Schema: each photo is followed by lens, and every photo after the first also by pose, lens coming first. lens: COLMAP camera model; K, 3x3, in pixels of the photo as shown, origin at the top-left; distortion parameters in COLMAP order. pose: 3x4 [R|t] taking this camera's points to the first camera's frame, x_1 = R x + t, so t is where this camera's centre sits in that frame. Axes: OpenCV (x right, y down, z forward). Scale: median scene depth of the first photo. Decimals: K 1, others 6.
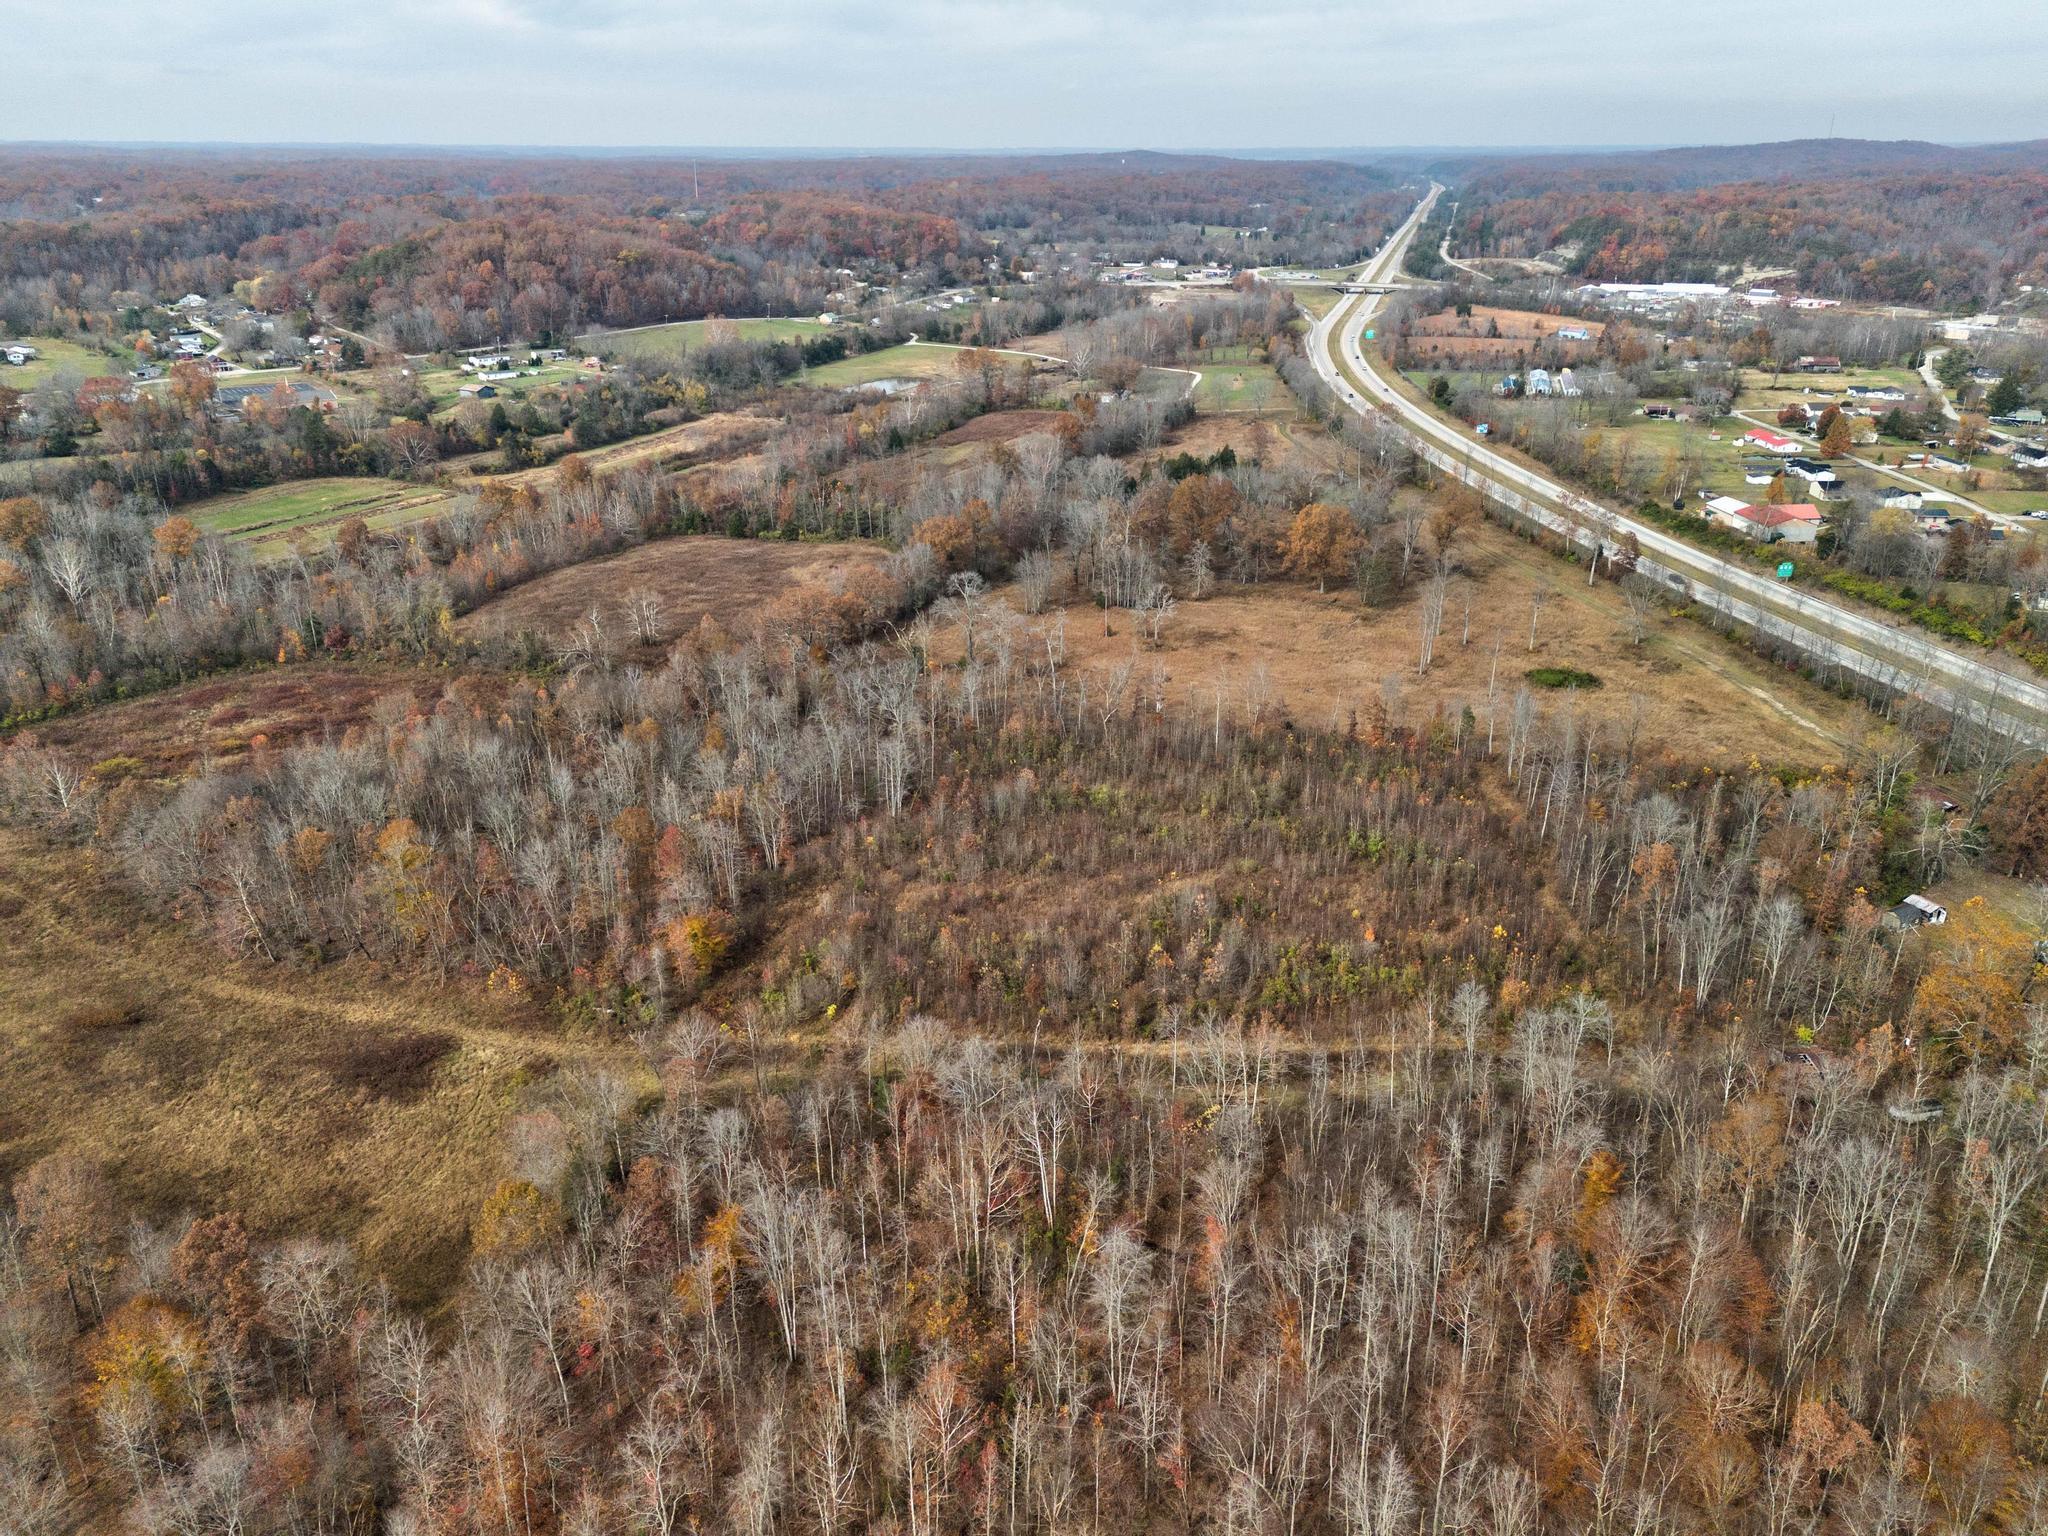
lens RADIAL K [[1479.7, 0, 1012.2], [0, 1479.7, 772.5], [0, 0, 1]] dist [0.059184, -0.047286]
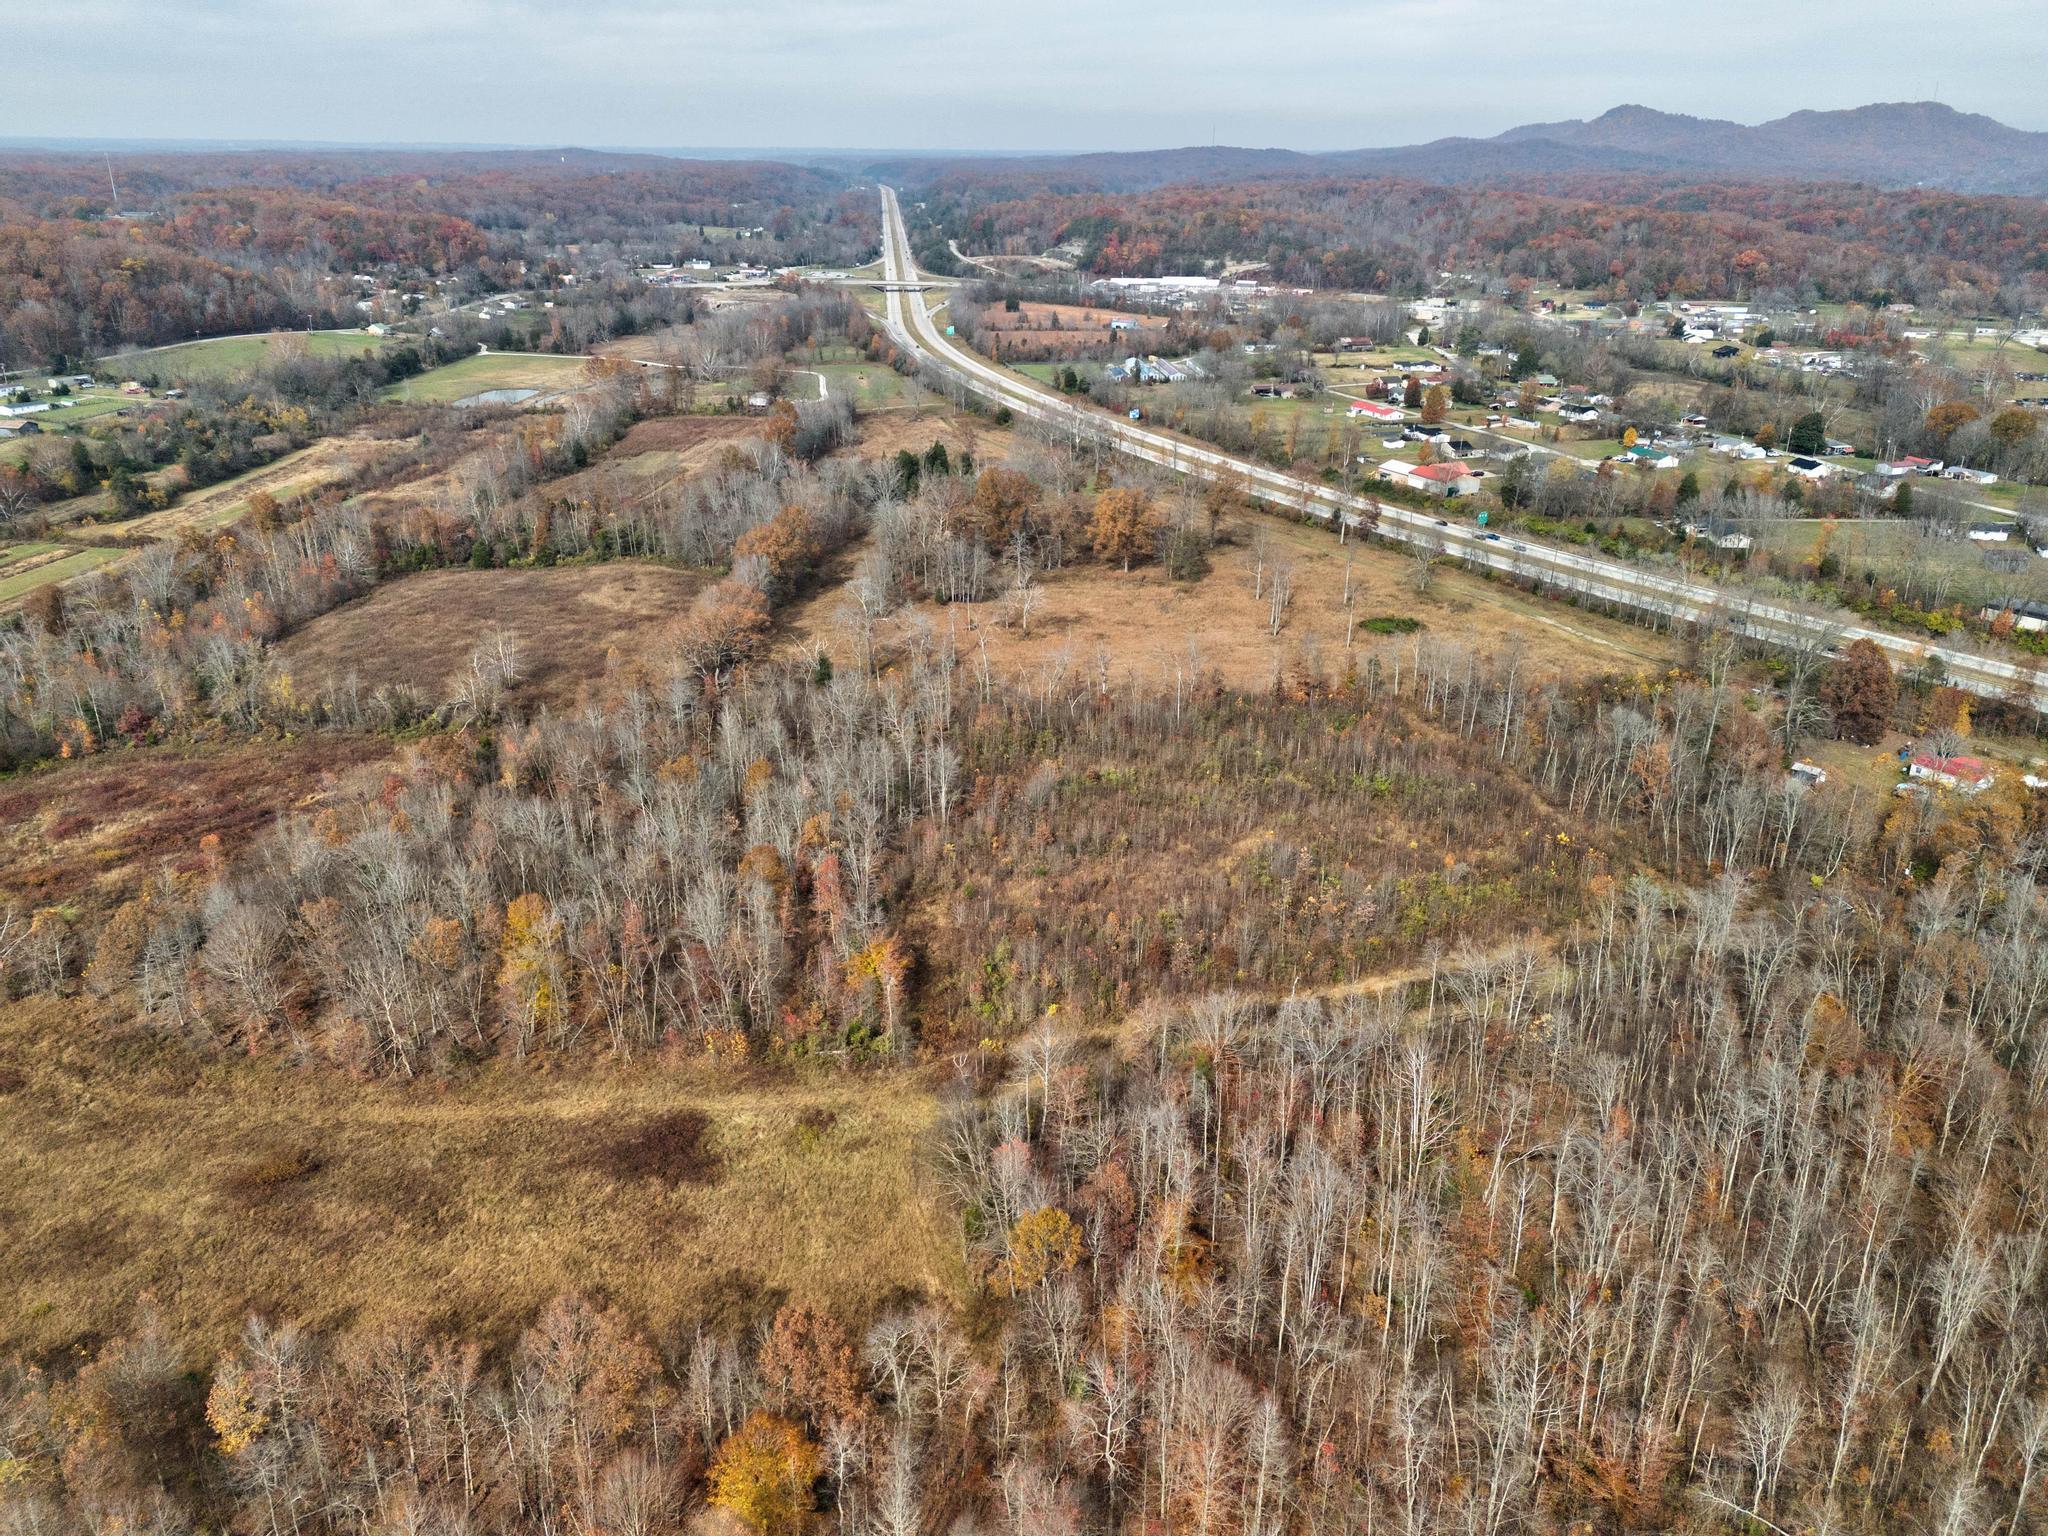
lens RADIAL K [[1479.7, 0, 1012.2], [0, 1479.7, 772.5], [0, 0, 1]] dist [0.059184, -0.047286]
pose [[0.936368, -0.131369, 0.325510, -0.131028], [0.131326, 0.991090, 0.022208, -0.007191], [-0.325528, 0.021953, 0.945278, 0.015927]]
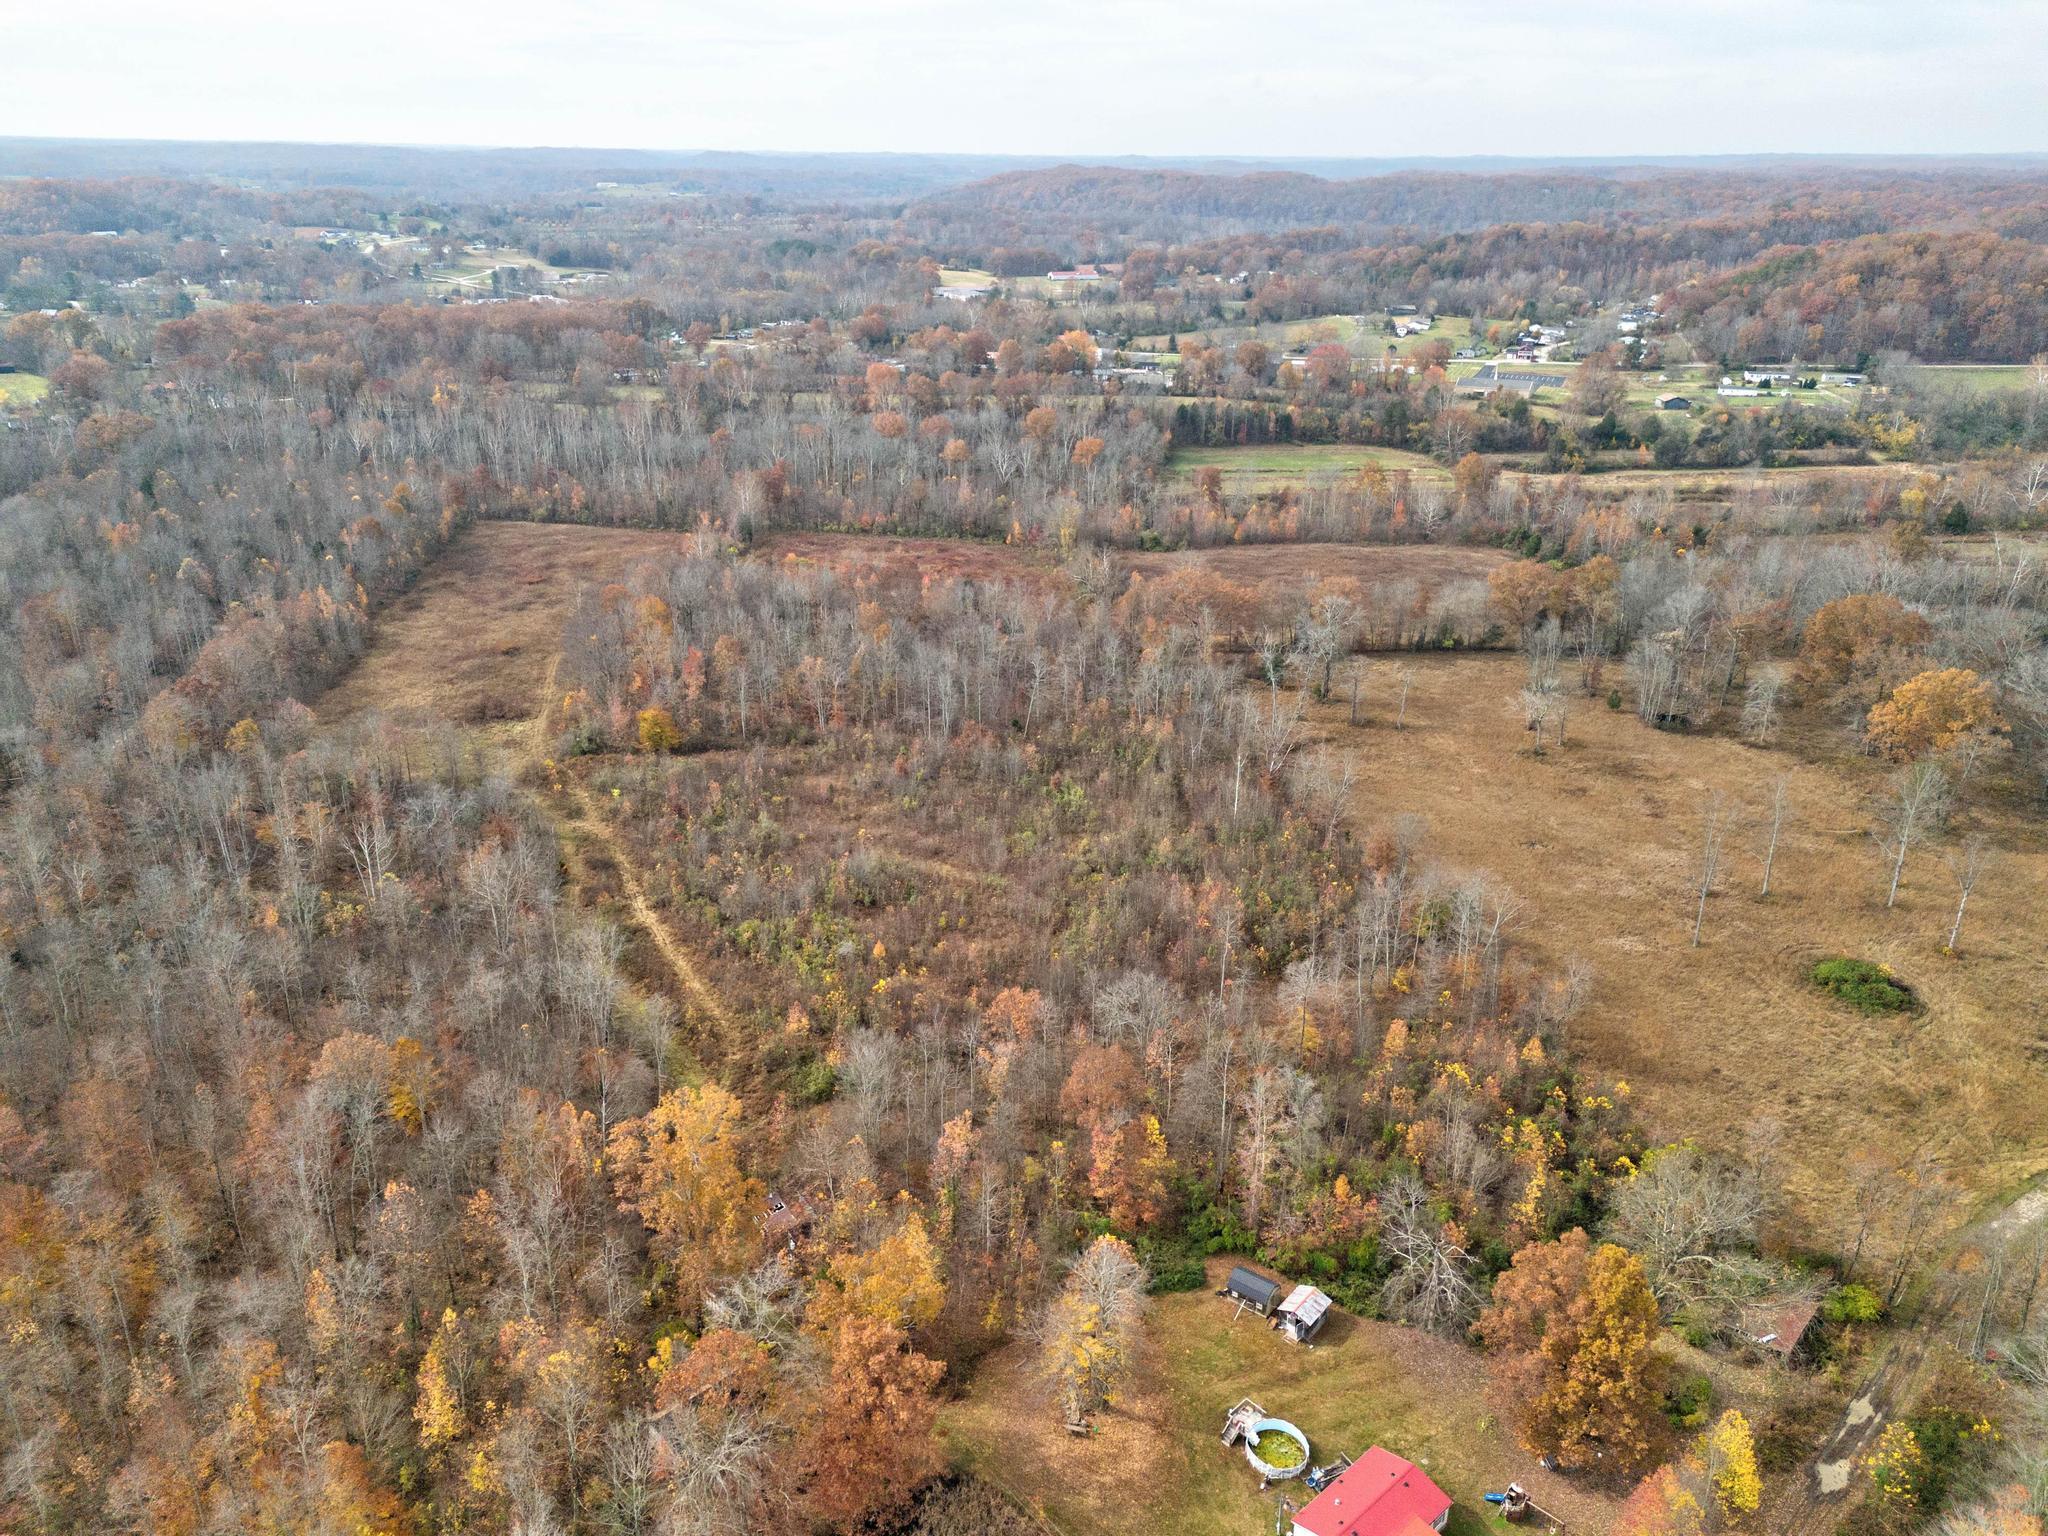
lens RADIAL K [[1479.7, 0, 1012.2], [0, 1479.7, 772.5], [0, 0, 1]] dist [0.059184, -0.047286]
pose [[0.456356, 0.339888, -0.822323, 0.333721], [-0.343870, 0.919735, 0.189317, -0.066655], [0.820666, 0.196376, 0.536604, 0.159124]]
